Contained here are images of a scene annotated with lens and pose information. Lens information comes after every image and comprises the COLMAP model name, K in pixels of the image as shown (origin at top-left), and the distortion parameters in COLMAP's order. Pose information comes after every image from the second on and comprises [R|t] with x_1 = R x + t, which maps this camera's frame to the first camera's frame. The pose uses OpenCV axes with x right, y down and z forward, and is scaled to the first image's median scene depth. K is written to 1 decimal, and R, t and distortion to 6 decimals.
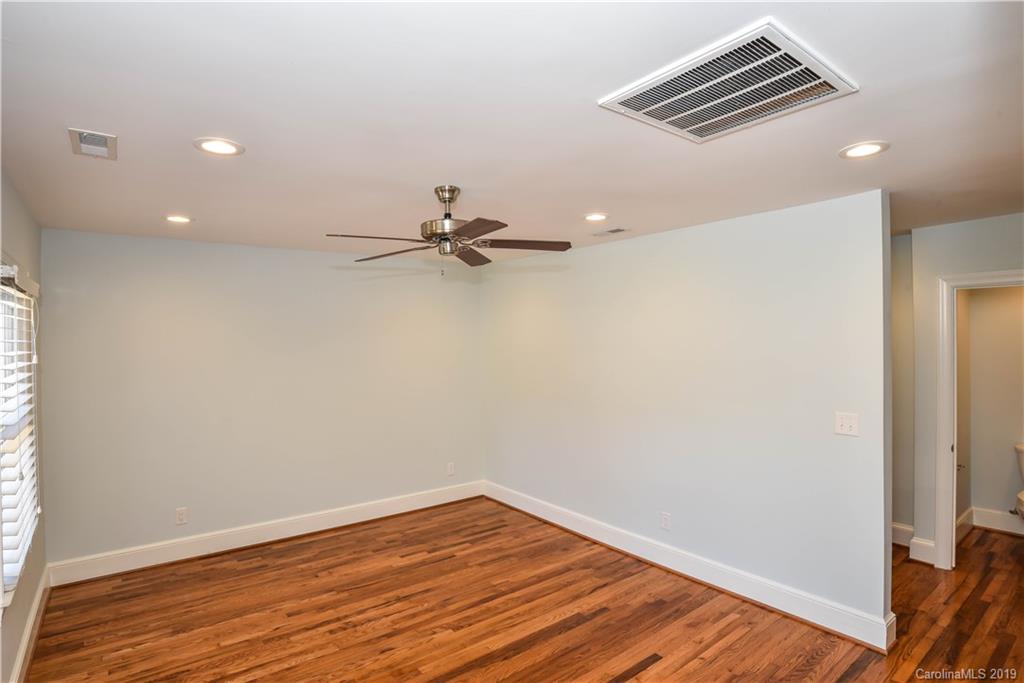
lens RADIAL K [[535.6, 0, 512.5], [0, 535.6, 347.0], [0, 0, 1]] dist [-0.049203, 0.001269]
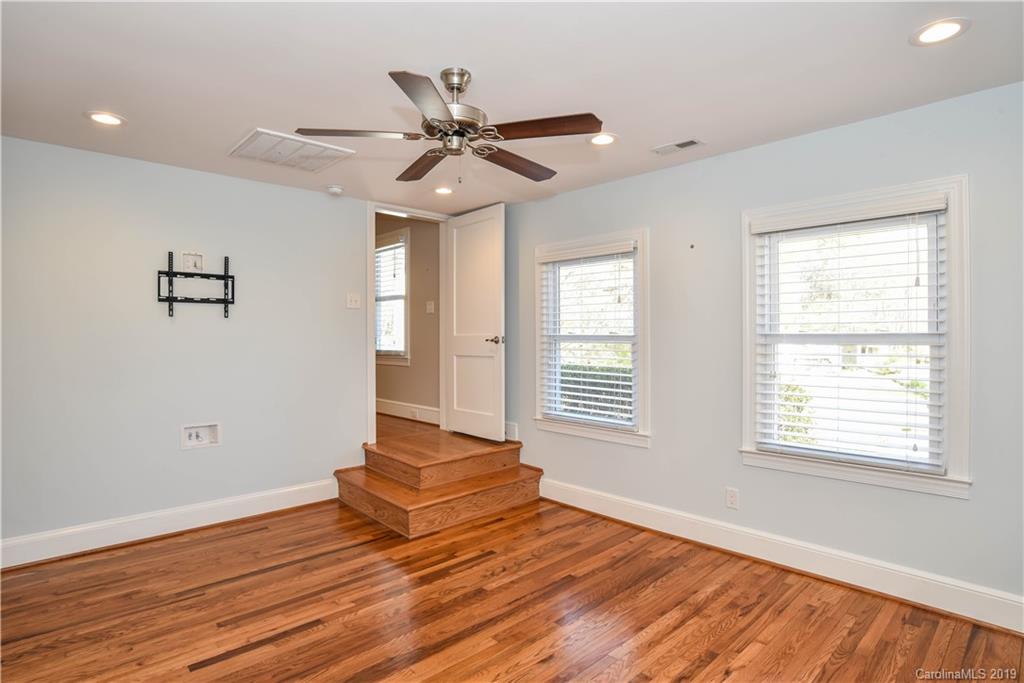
lens RADIAL K [[535.6, 0, 512.5], [0, 535.6, 347.0], [0, 0, 1]] dist [-0.049203, 0.001269]
pose [[-0.995693, 0.011599, -0.091983, -0.128854], [0.009620, 0.999713, 0.021929, 0.111643], [0.092211, 0.020950, -0.995519, 1.815488]]
